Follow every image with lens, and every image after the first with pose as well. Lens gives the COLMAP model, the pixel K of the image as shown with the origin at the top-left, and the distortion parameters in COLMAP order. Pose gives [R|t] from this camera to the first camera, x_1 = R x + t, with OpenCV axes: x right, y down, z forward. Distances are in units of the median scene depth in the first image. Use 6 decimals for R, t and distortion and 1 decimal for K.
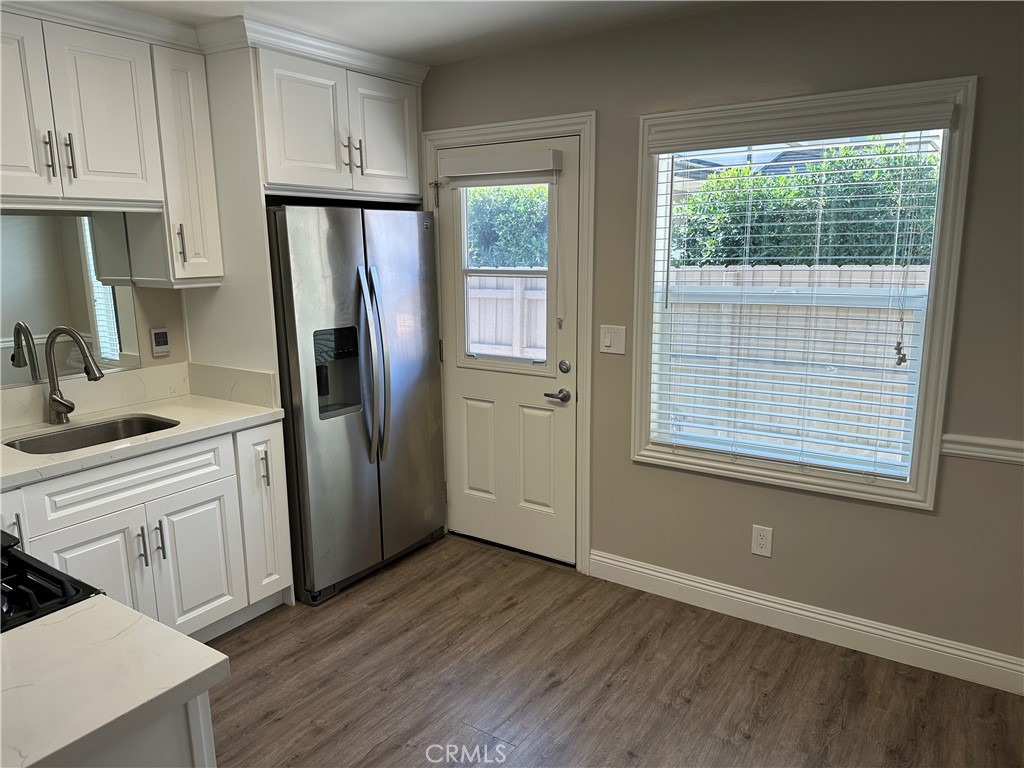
lens RADIAL K [[728.7, 0, 494.9], [0, 728.7, 376.0], [0, 0, 1]] dist [0.033407, -0.063097]
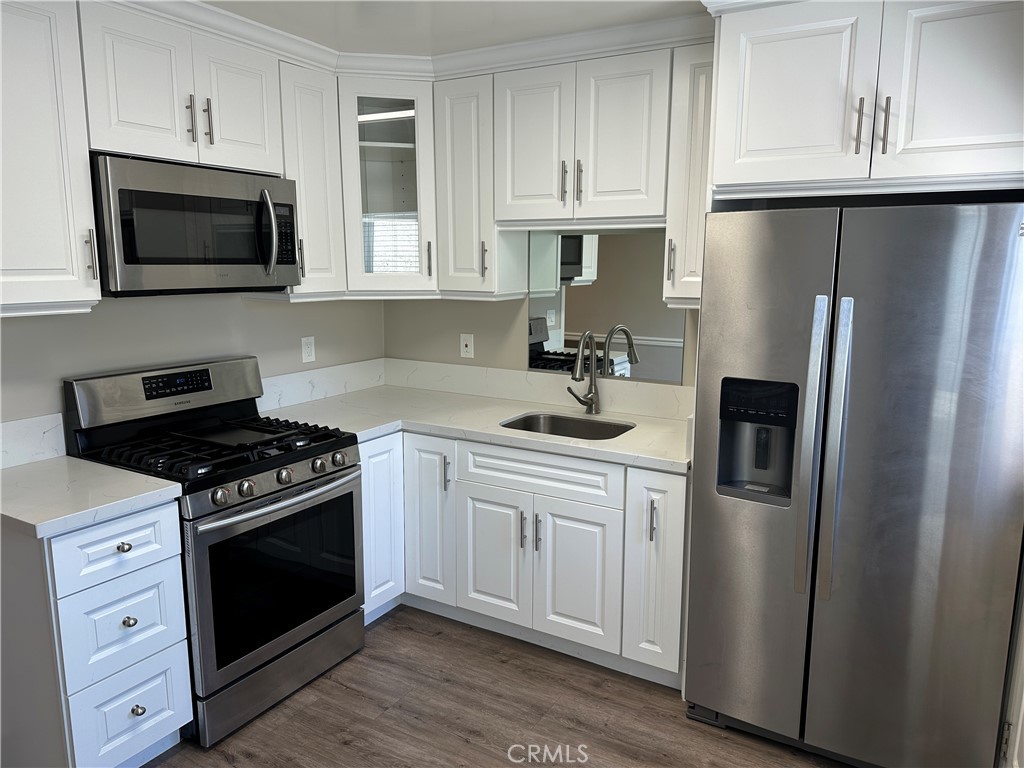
lens RADIAL K [[728.7, 0, 511.6], [0, 728.7, 387.1], [0, 0, 1]] dist [0.033407, -0.063097]
pose [[0.047349, 0.179427, -0.982631, 0.346312], [-0.185643, 0.968176, 0.167842, -0.097277], [0.981476, 0.174472, 0.079152, 0.515325]]
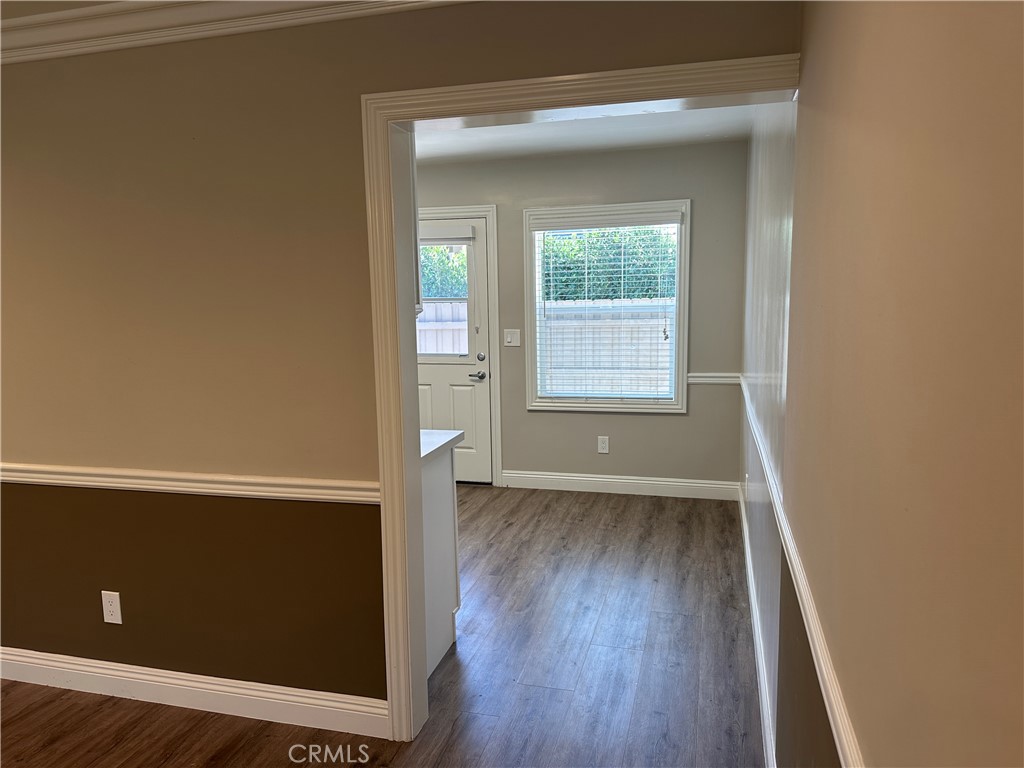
lens RADIAL K [[728.7, 0, 508.6], [0, 728.7, 378.9], [0, 0, 1]] dist [0.033407, -0.063097]
pose [[0.944688, -0.045565, 0.324789, -0.453159], [0.065736, 0.996512, -0.051397, 0.148795], [-0.321315, 0.069905, 0.944389, -0.660161]]
